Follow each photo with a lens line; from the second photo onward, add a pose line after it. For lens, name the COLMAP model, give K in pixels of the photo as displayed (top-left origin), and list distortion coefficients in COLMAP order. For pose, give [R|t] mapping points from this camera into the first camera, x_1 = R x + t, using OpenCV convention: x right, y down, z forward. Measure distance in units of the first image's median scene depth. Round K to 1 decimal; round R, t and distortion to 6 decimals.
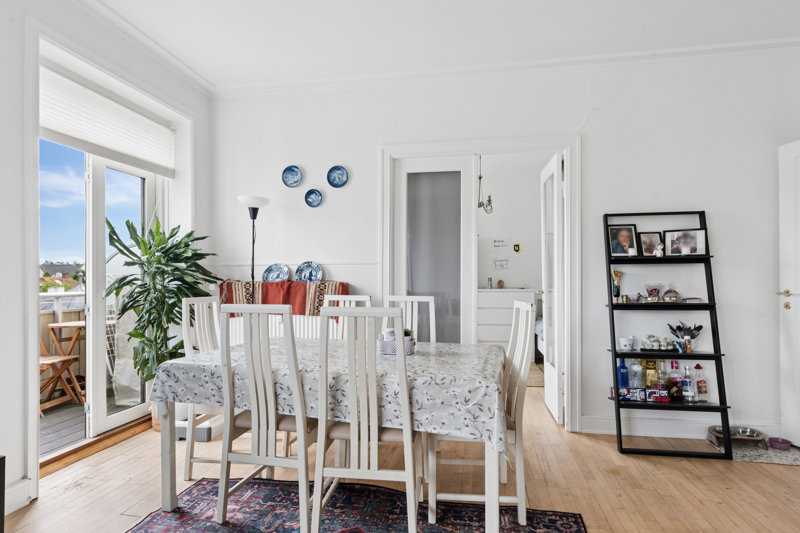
lens RADIAL K [[447.4, 0, 402.1], [0, 447.4, 278.6], [0, 0, 1]] dist [0.023300, -0.067647]
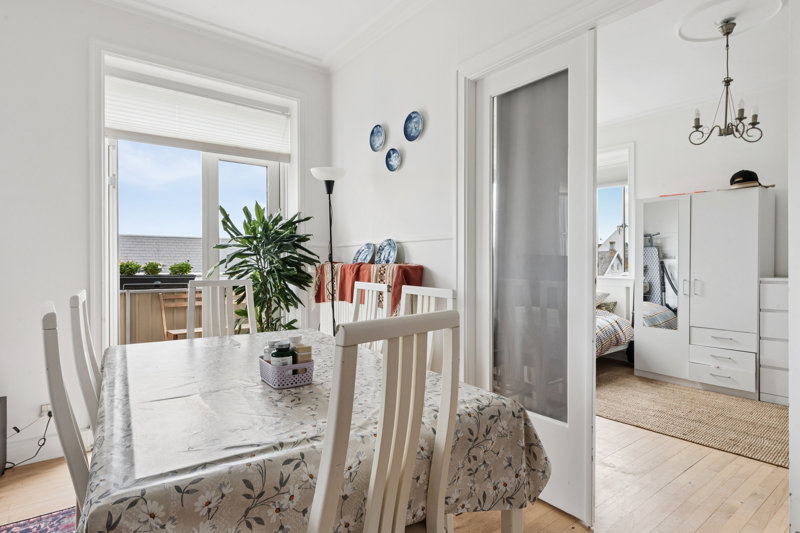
lens RADIAL K [[425.9, 0, 400.1], [0, 425.9, 263.8], [0, 0, 1]] dist [-0.001817, -0.000810]
pose [[0.735007, 0.000879, -0.678059, 0.331606], [0.002220, 0.999991, 0.003702, 0.003472], [0.678056, -0.004227, 0.734998, 0.454151]]
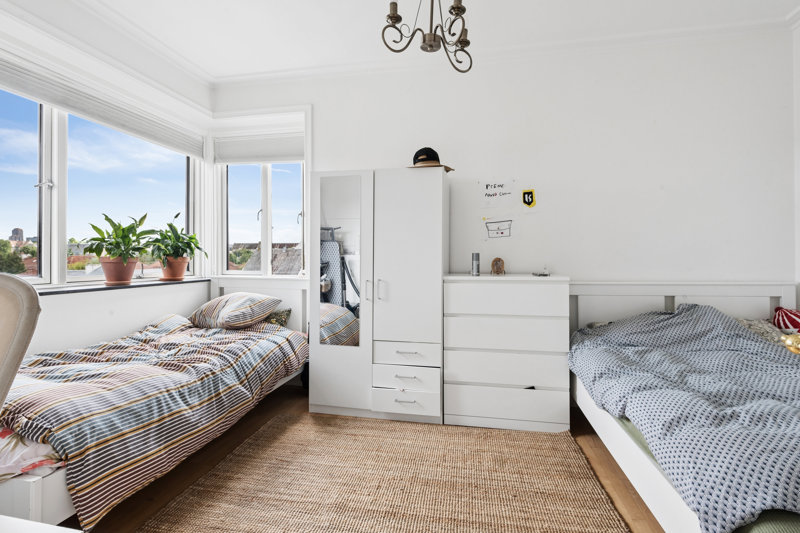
lens RADIAL K [[378.2, 0, 404.4], [0, 378.2, 258.5], [0, 0, 1]] dist [0.001512, -0.000211]
pose [[0.999415, -0.000599, -0.034186, 0.227522], [0.000615, 1.000000, 0.000448, 0.006722], [0.034186, -0.000468, 0.999415, 1.002673]]
